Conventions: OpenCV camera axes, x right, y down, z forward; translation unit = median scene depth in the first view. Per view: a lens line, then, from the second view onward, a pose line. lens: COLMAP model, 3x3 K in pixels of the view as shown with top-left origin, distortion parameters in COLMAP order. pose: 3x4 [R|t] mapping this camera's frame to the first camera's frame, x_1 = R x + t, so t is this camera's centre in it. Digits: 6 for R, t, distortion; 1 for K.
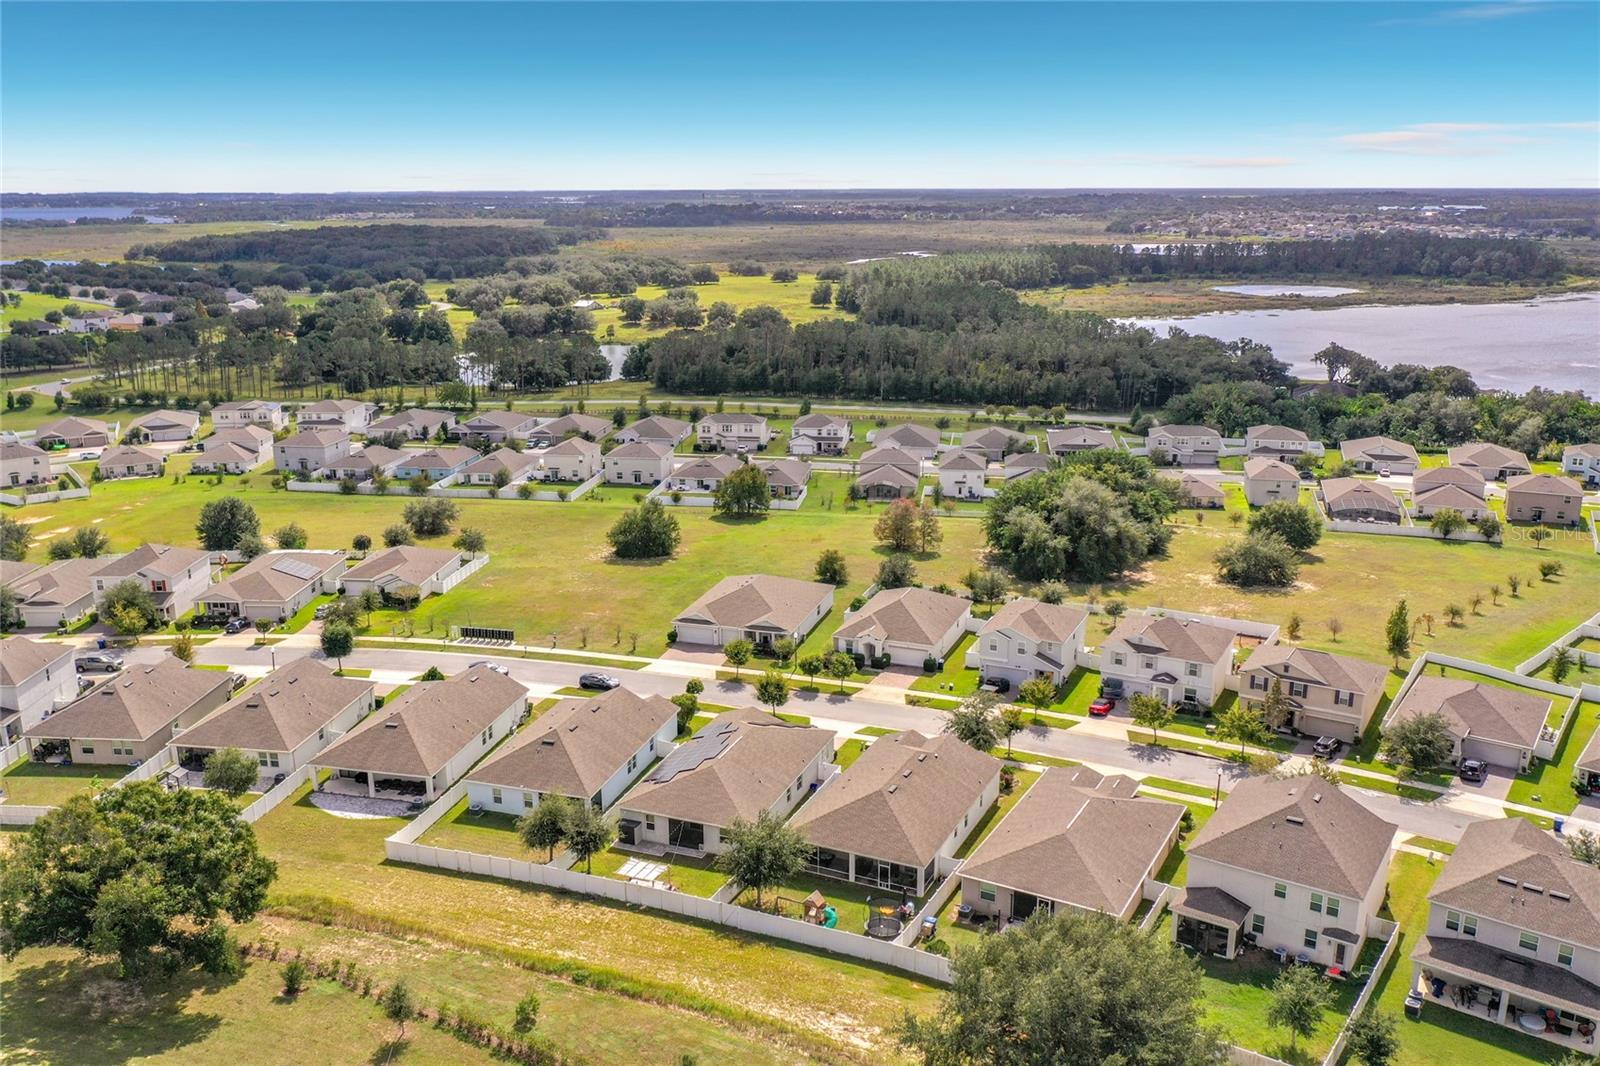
lens RADIAL K [[1312.3, 0, 794.6], [0, 1312.3, 508.1], [0, 0, 1]] dist [-0.011460, -0.003334]
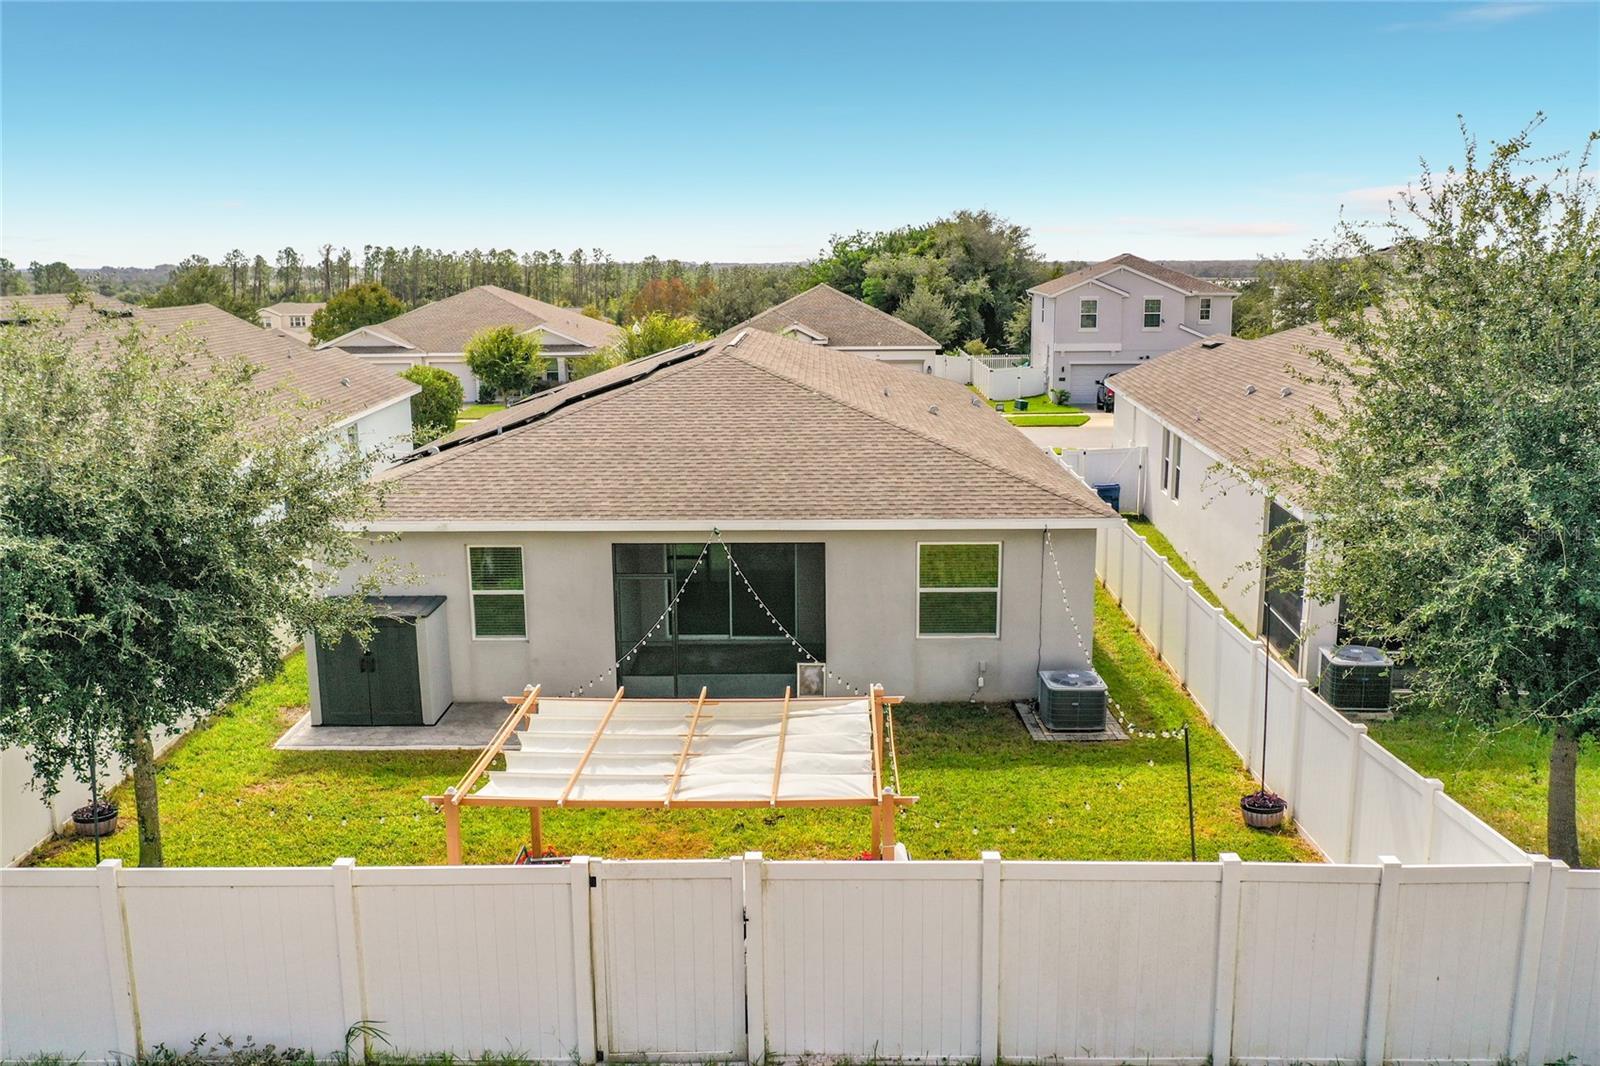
lens RADIAL K [[1301.9, 0, 800.0], [0, 1301.9, 533.0], [0, 0, 1]] dist [-0.009965, 0.003625]
pose [[0.936578, -0.073999, 0.342559, -0.092938], [0.087714, 0.995839, -0.024697, 0.168705], [-0.339306, 0.053178, 0.939172, 0.575245]]
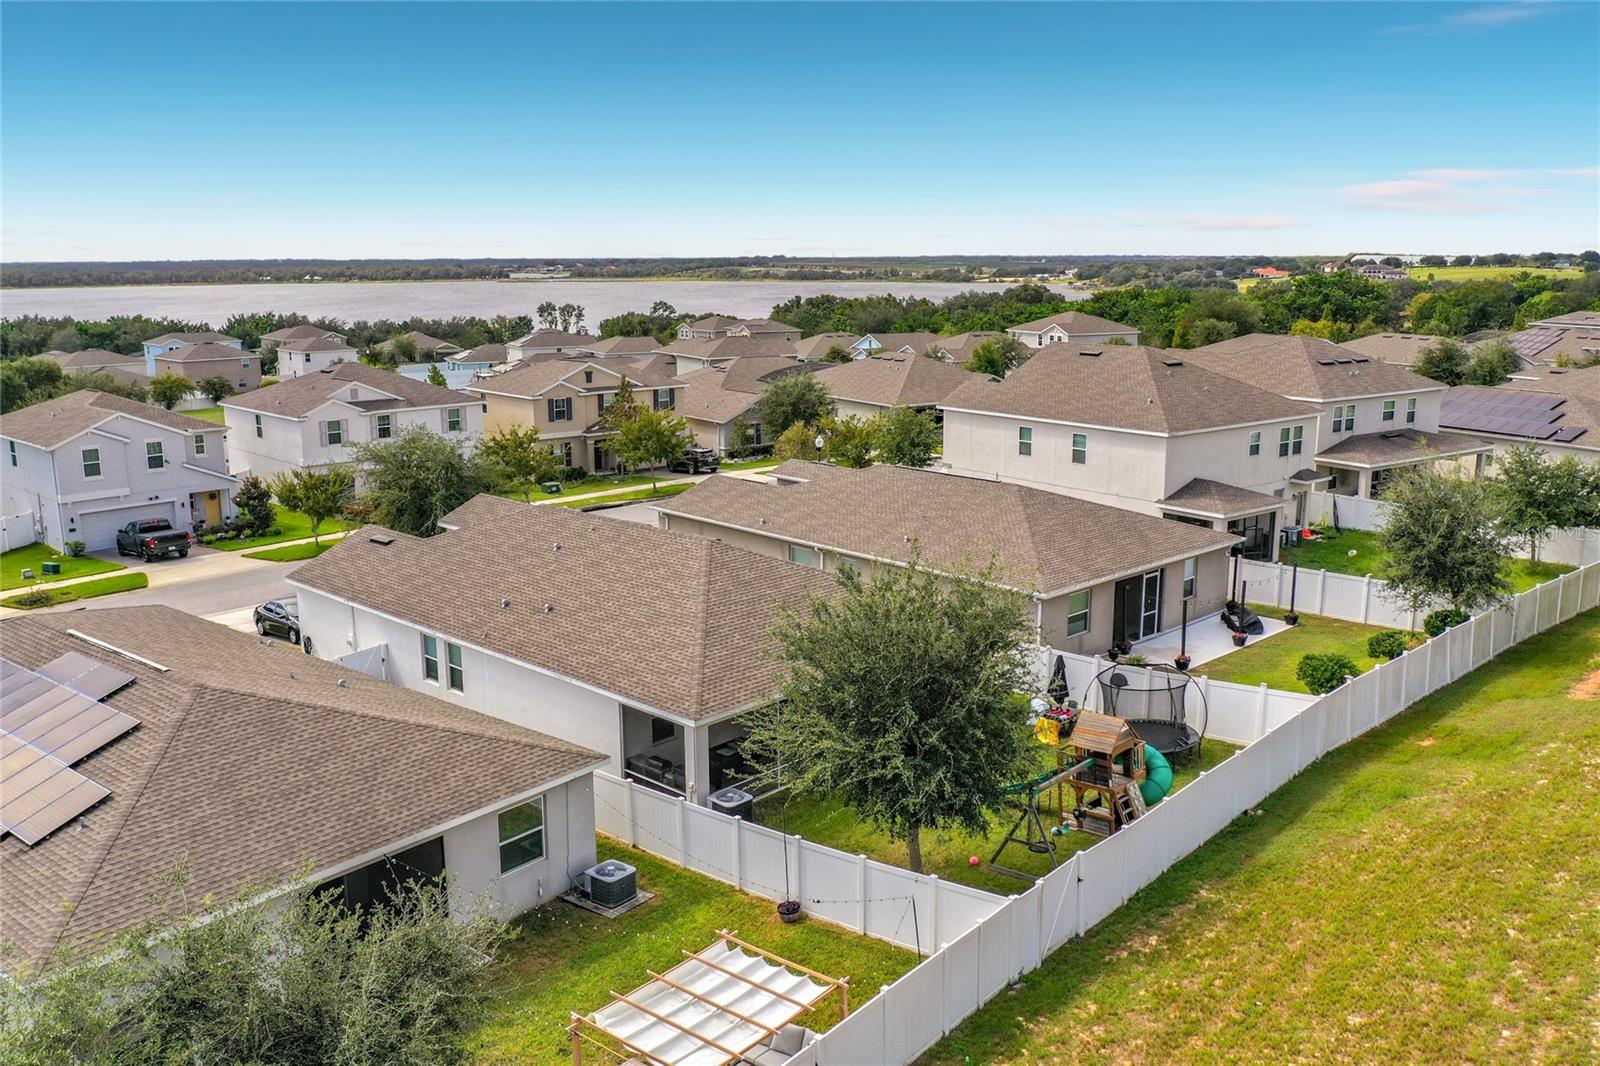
lens RADIAL K [[1307.5, 0, 806.5], [0, 1307.5, 540.4], [0, 0, 1]] dist [-0.023302, 0.002752]
pose [[0.296816, -0.195890, 0.934627, -0.183975], [0.227529, 0.965054, 0.130009, 0.118868], [-0.927432, 0.174066, 0.331014, 0.585462]]
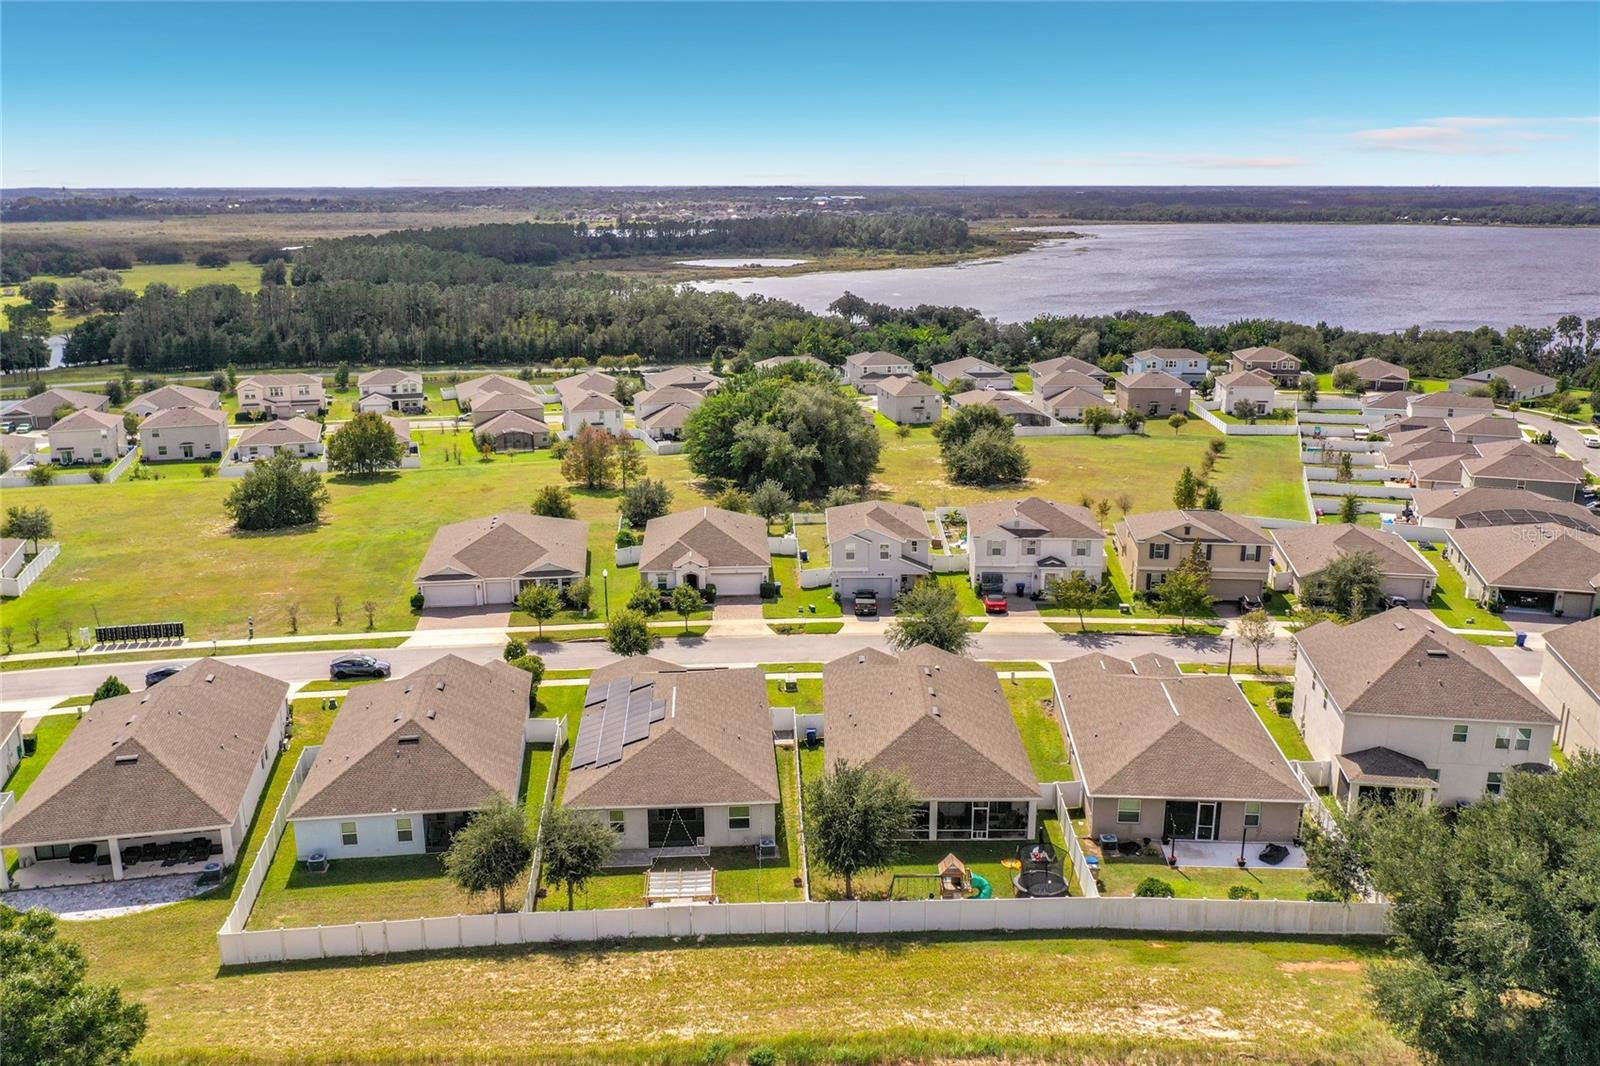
lens RADIAL K [[1307.5, 0, 806.5], [0, 1307.5, 540.4], [0, 0, 1]] dist [-0.023302, 0.002752]
pose [[0.901933, -0.108459, 0.418035, -0.202569], [0.097994, 0.994100, 0.046491, 0.051744], [-0.420611, -0.000966, 0.907241, 0.244476]]
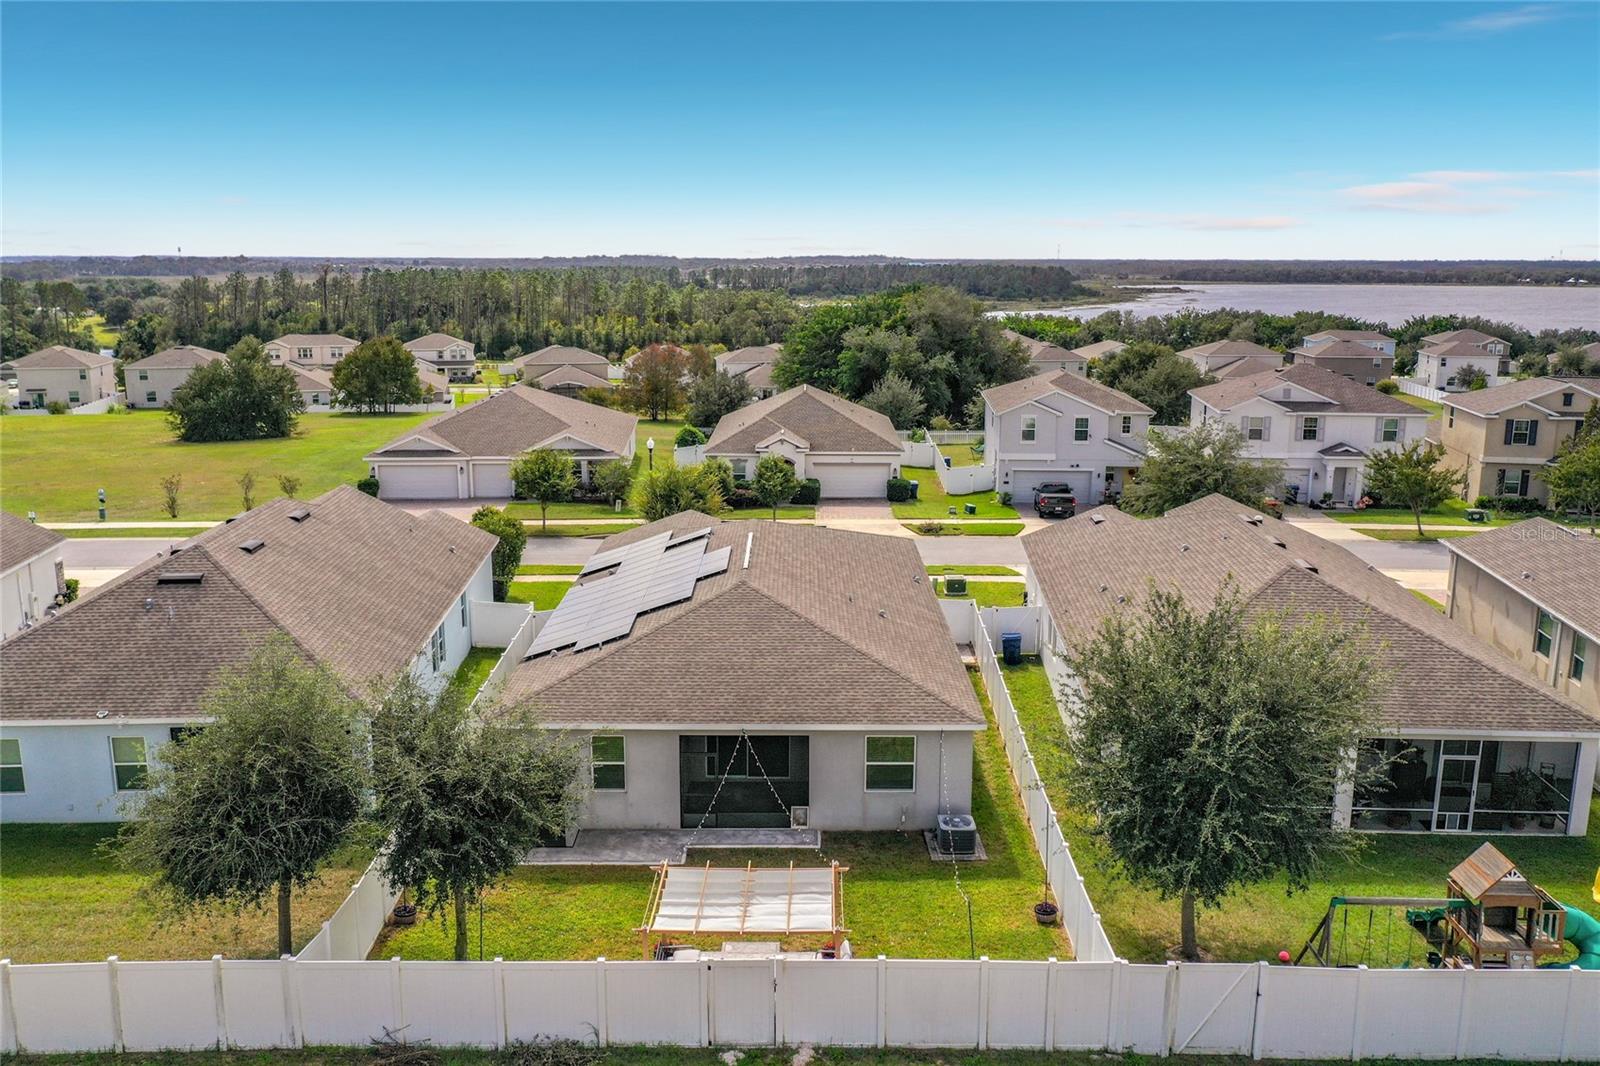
lens RADIAL K [[1307.5, 0, 806.5], [0, 1307.5, 540.4], [0, 0, 1]] dist [-0.023302, 0.002752]
pose [[0.929643, -0.069039, 0.361935, -0.120717], [0.079029, 0.996789, -0.012852, 0.138804], [-0.359886, 0.040551, 0.932115, 0.498808]]
